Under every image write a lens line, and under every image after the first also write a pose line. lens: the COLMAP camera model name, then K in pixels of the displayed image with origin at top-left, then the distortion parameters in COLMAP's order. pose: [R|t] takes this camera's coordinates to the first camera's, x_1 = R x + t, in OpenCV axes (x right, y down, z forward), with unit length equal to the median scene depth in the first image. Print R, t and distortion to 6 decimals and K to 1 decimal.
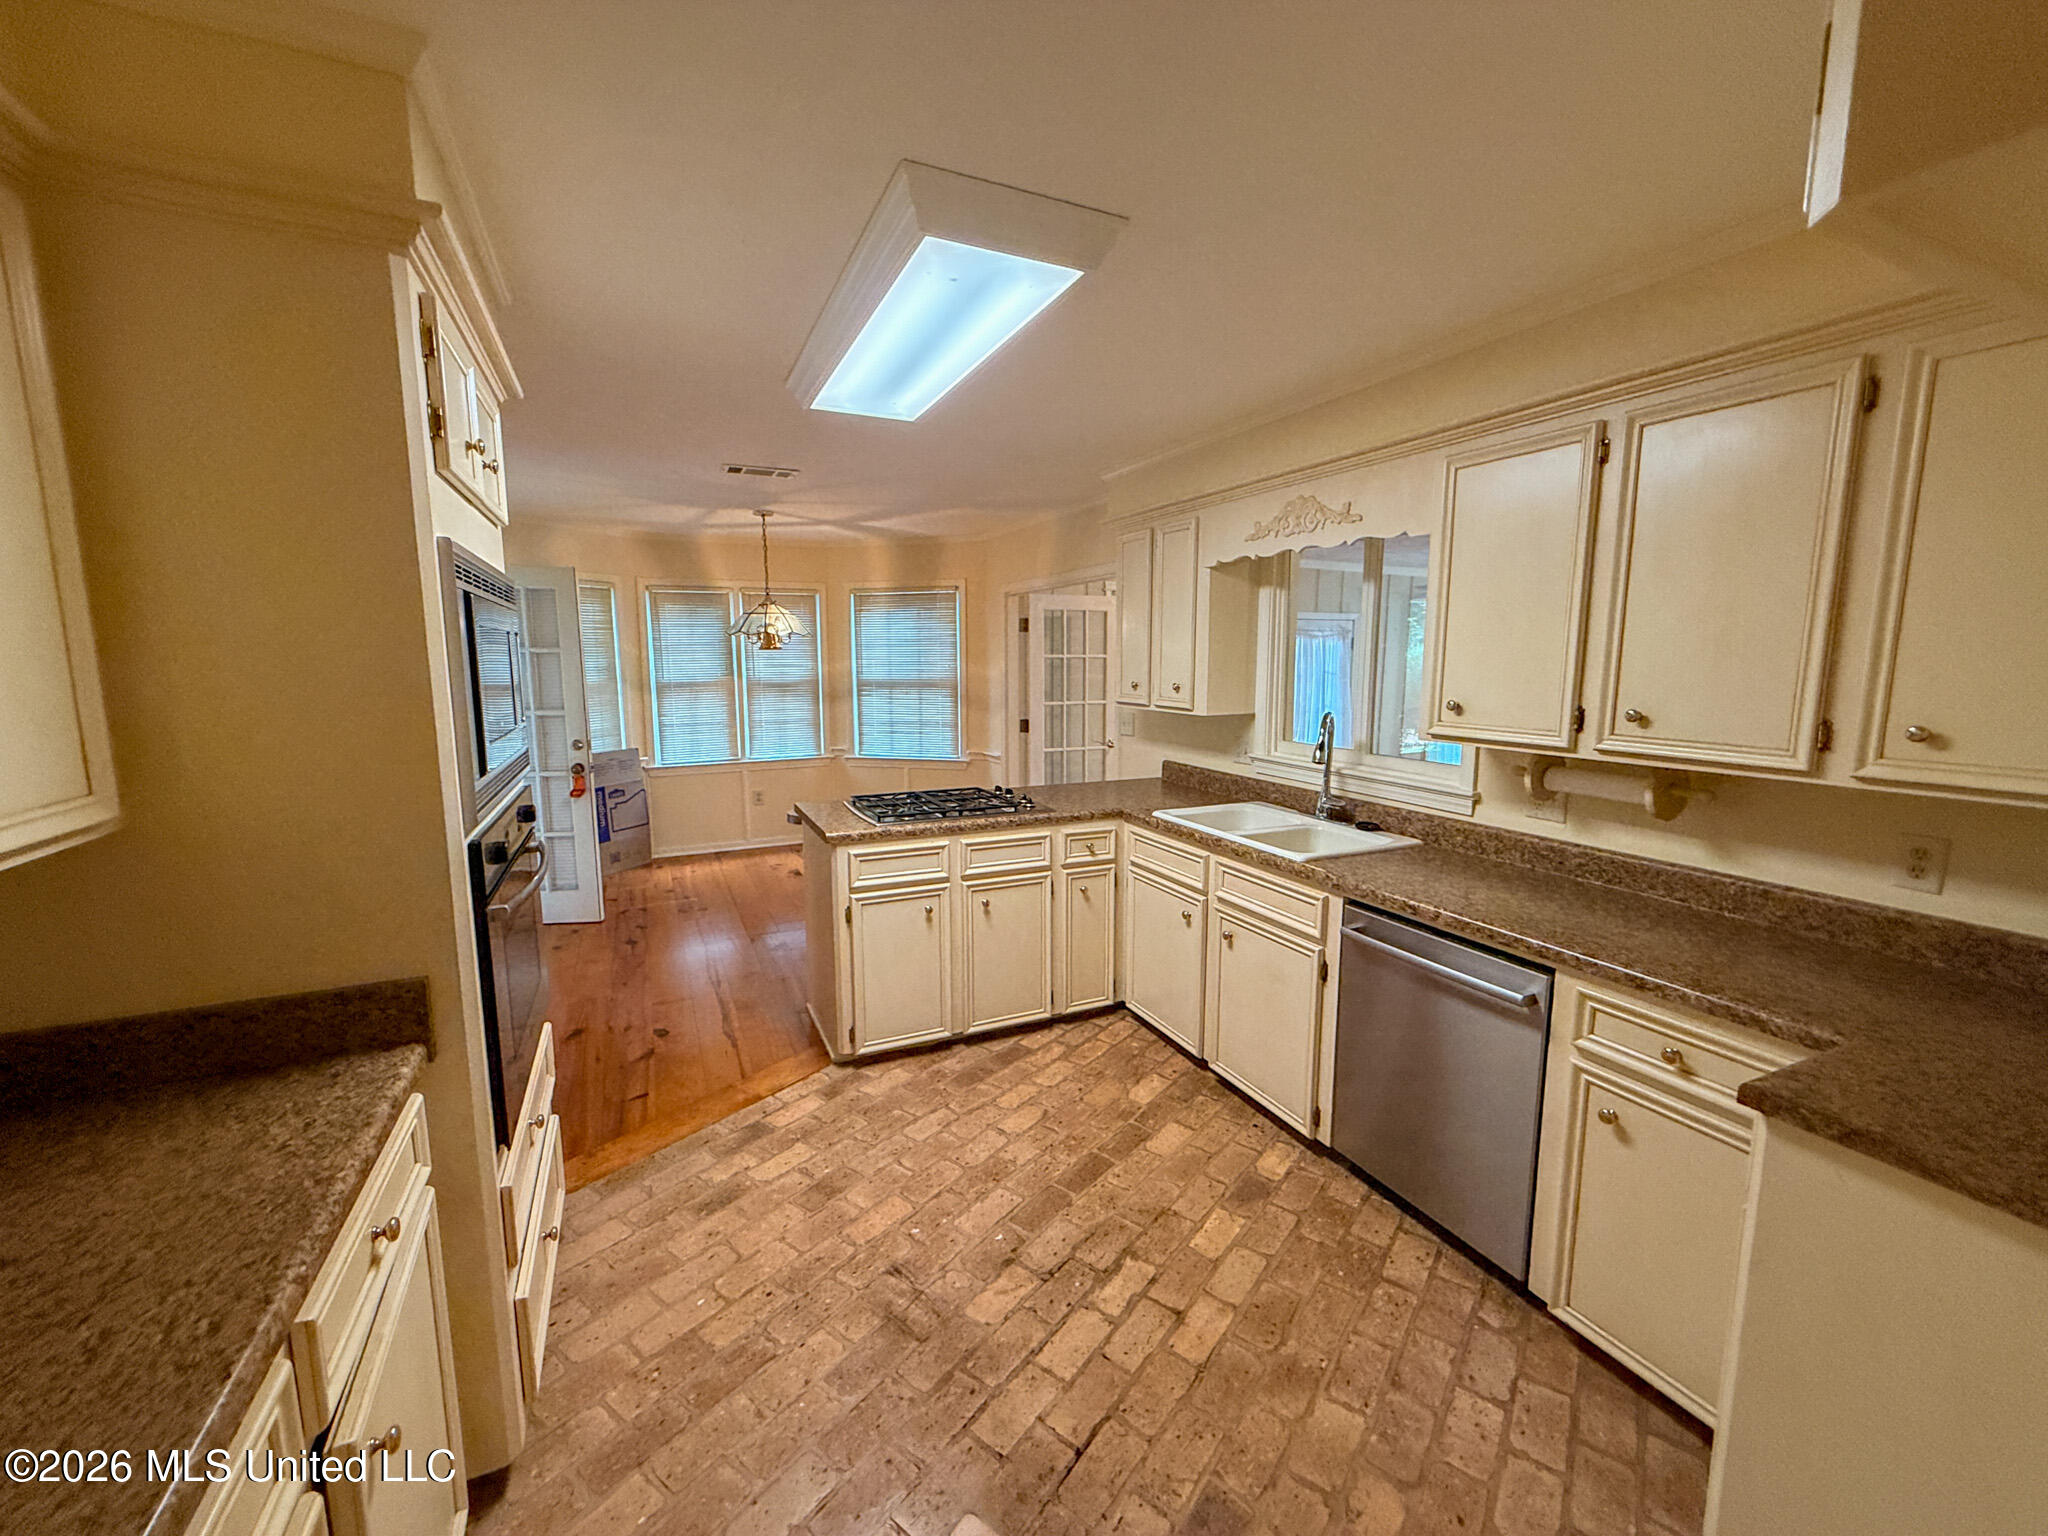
lens RADIAL K [[820.2, 0, 1008.8], [0, 820.2, 763.2], [0, 0, 1]] dist [-0.001468, 0.000530]
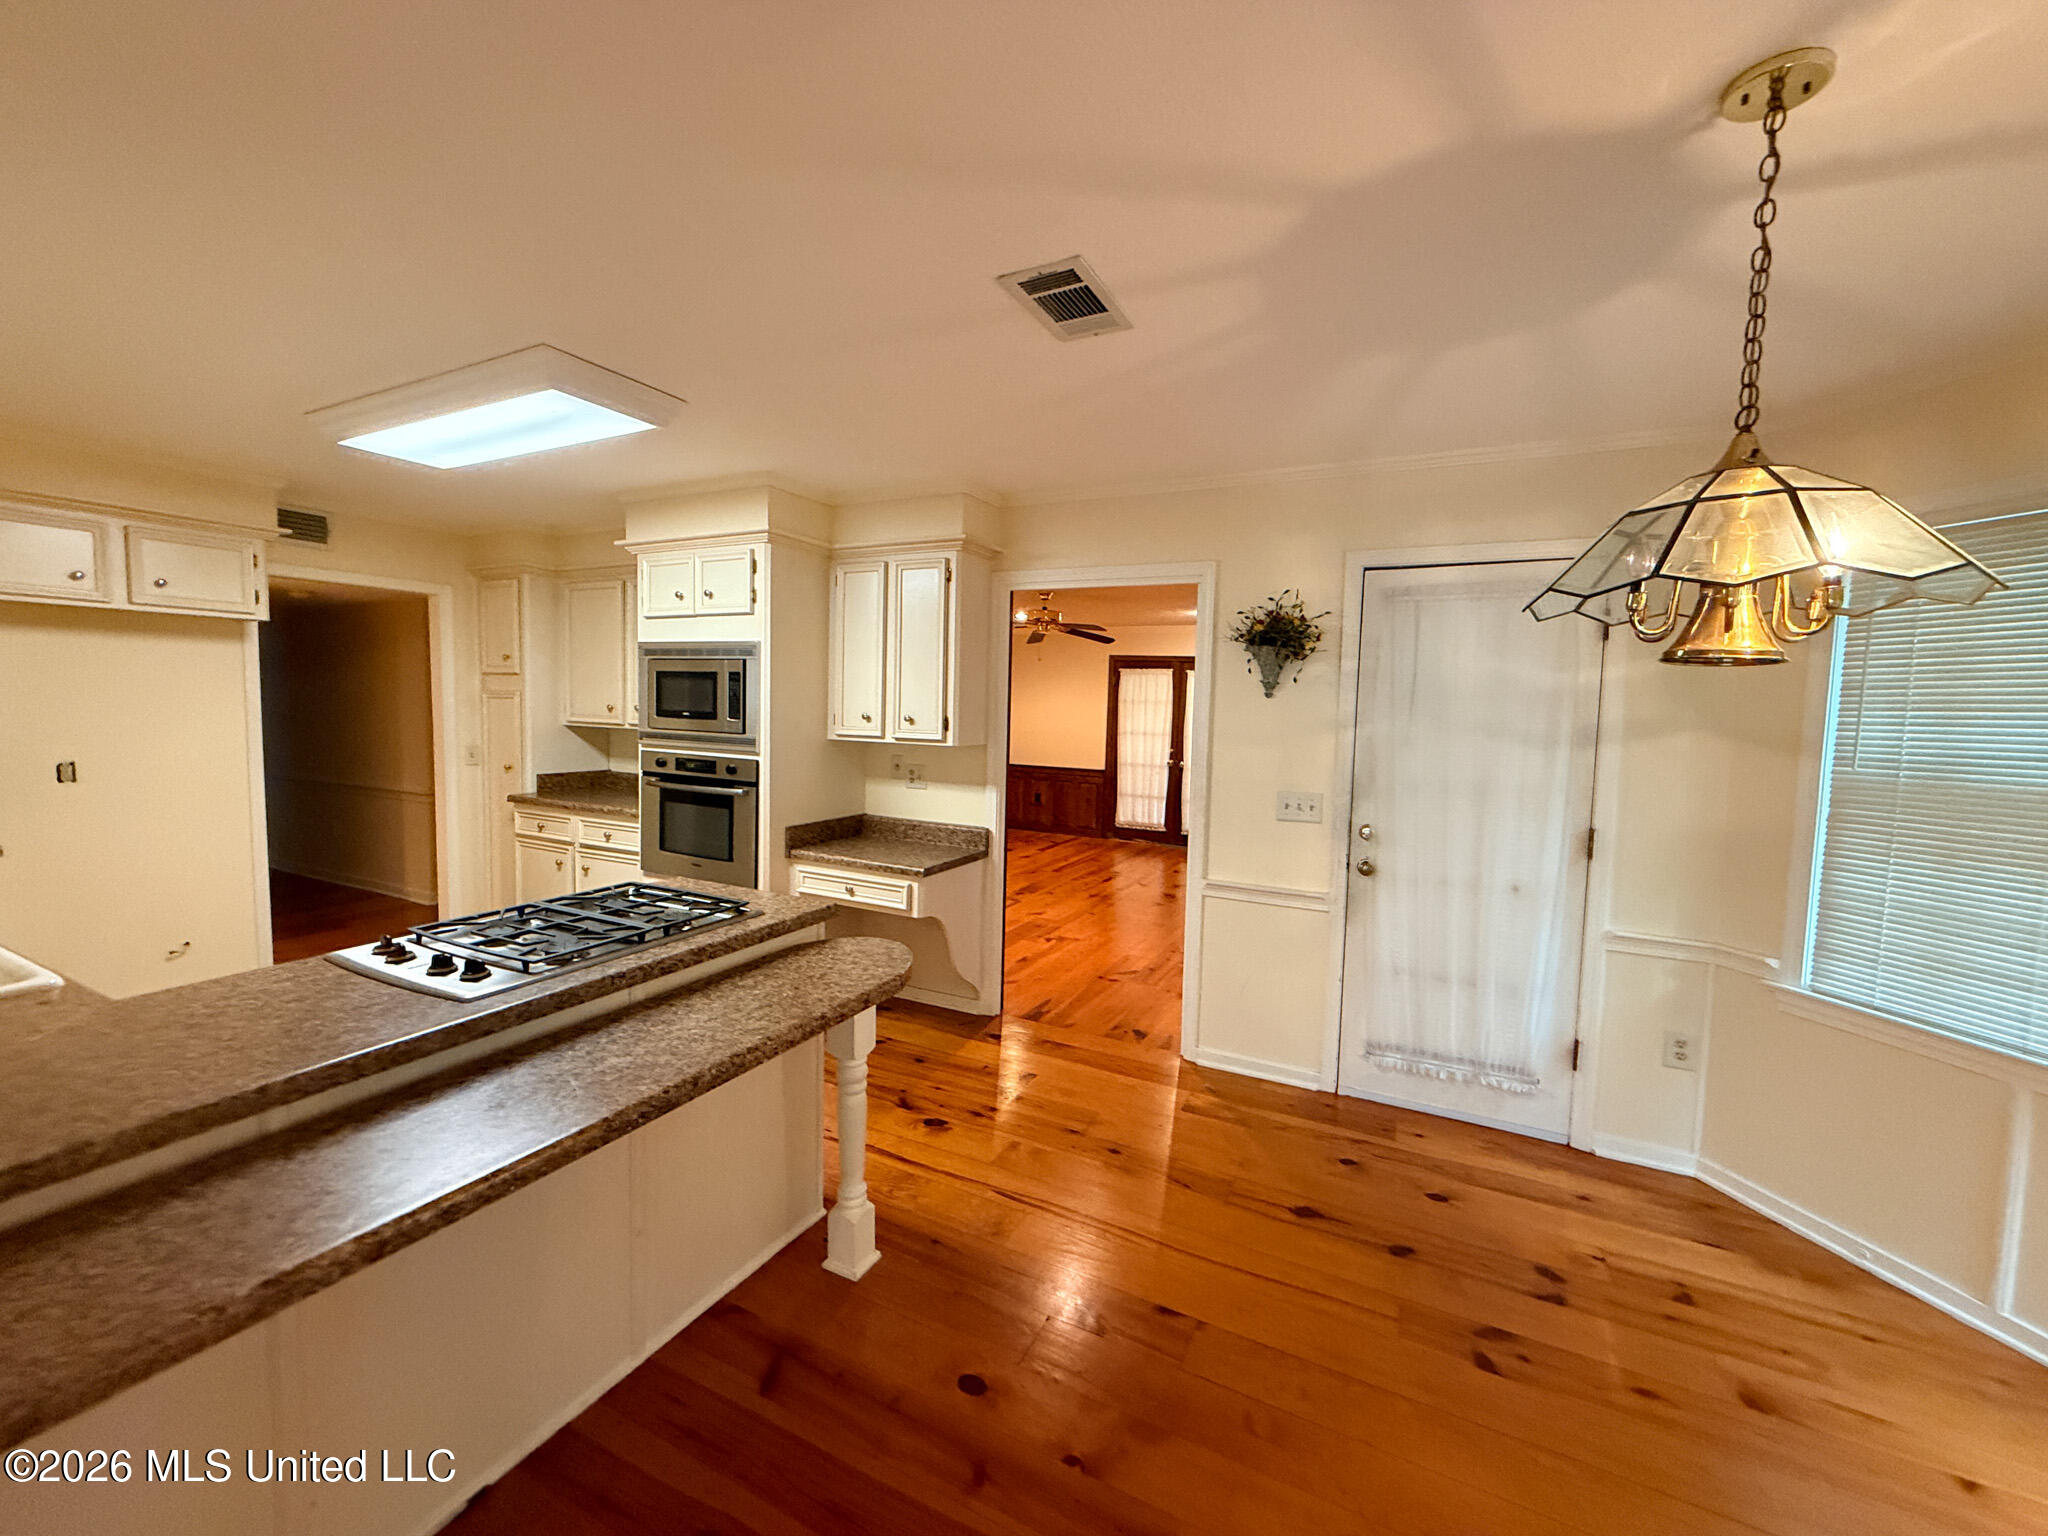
lens RADIAL K [[820.2, 0, 1015.8], [0, 820.2, 773.3], [0, 0, 1]] dist [-0.001468, 0.000530]
pose [[-0.778790, 0.036605, -0.626216, 0.020853], [-0.105001, 0.976603, 0.187671, -0.112907], [0.618434, 0.211910, -0.756725, 0.925981]]
